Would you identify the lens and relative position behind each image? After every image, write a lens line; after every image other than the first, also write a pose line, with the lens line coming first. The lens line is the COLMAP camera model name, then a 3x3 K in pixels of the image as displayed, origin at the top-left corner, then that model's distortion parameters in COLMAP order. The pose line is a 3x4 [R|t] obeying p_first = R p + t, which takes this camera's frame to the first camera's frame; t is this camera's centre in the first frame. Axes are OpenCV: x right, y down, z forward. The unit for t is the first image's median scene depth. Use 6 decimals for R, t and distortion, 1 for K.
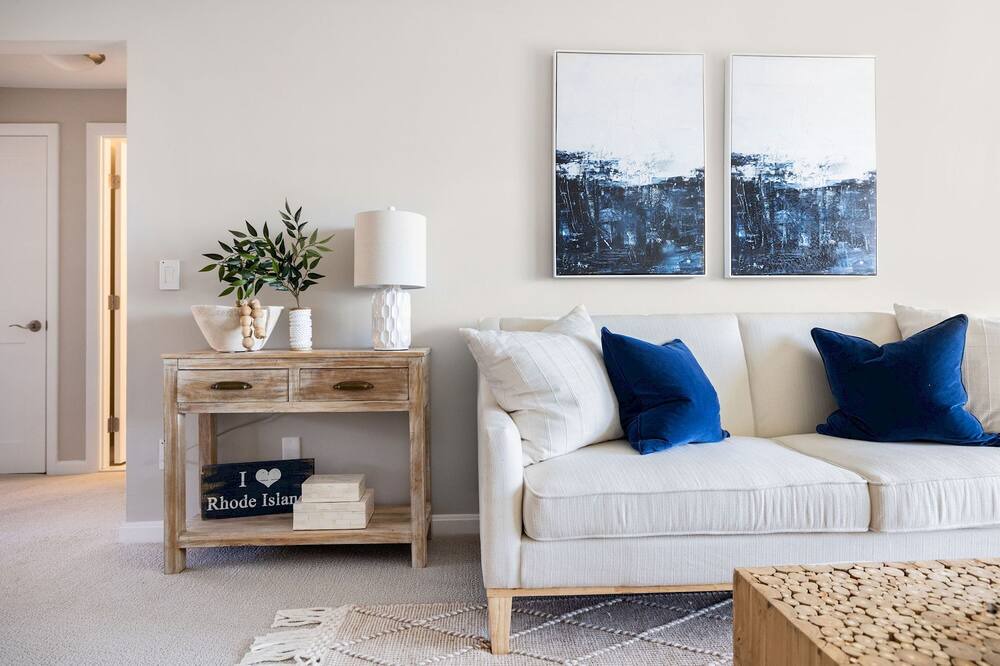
lens RADIAL K [[547.5, 0, 499.8], [0, 547.5, 307.0], [0, 0, 1]] dist [0.000177, 0.000178]
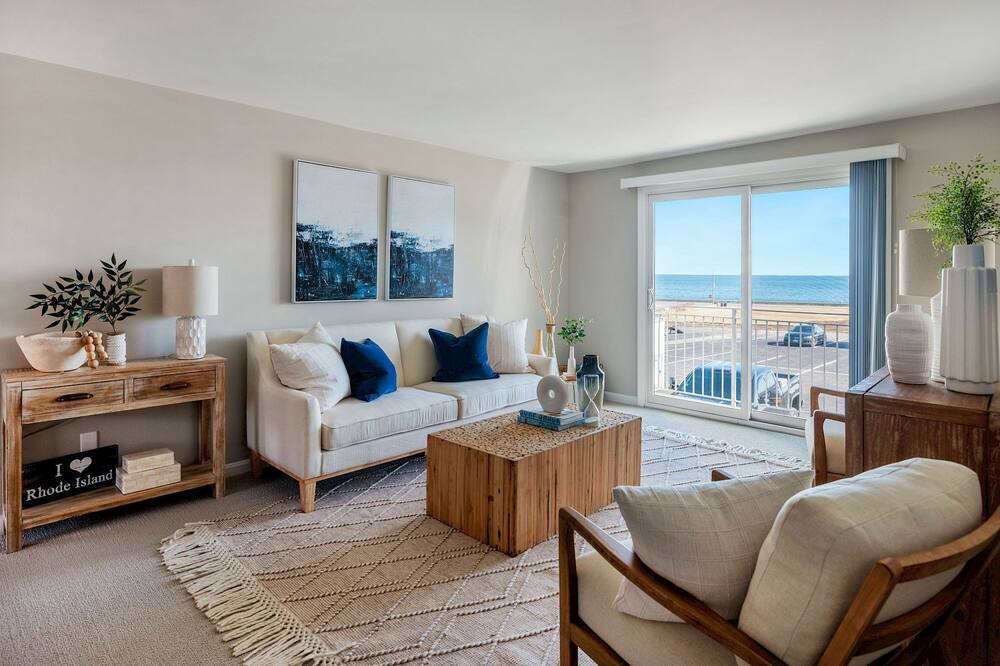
lens RADIAL K [[556.7, 0, 498.6], [0, 556.7, 273.4], [0, 0, 1]] dist [0.001256, 0.001039]
pose [[0.730763, 0.015558, 0.682454, -0.622145], [-0.027520, 0.999599, 0.006680, -0.181157], [-0.682077, -0.023663, 0.730898, -0.639463]]
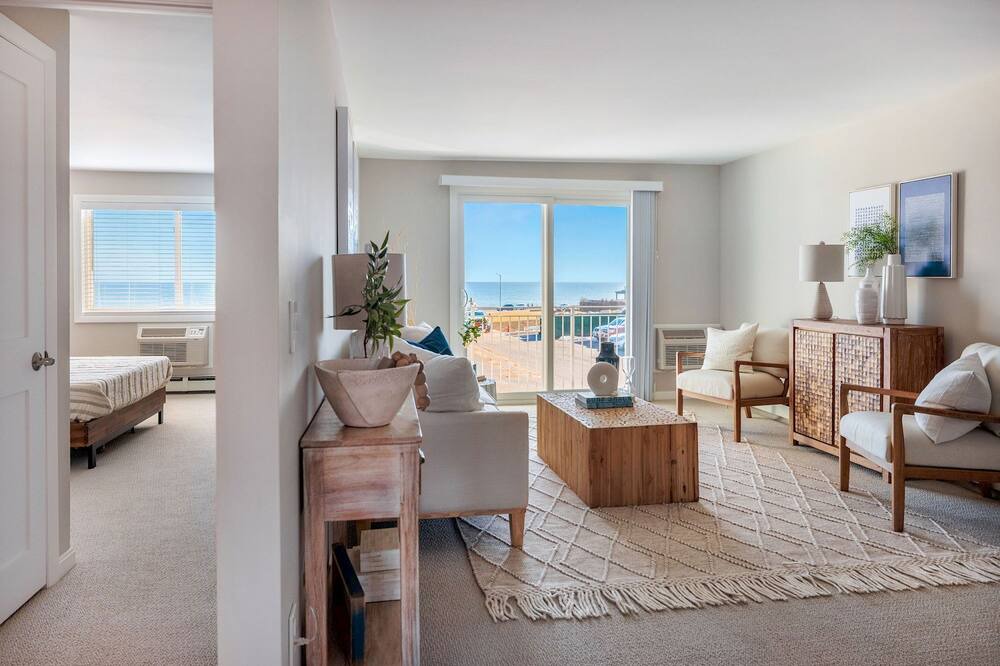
lens RADIAL K [[673.5, 0, 500.4], [0, 673.5, 290.5], [0, 0, 1]] dist [-0.002360, -0.000787]
pose [[-0.131119, -0.002584, 0.991363, -1.449653], [-0.015351, 0.999882, 0.000576, -0.108483], [-0.991248, -0.015143, -0.131143, 0.951934]]
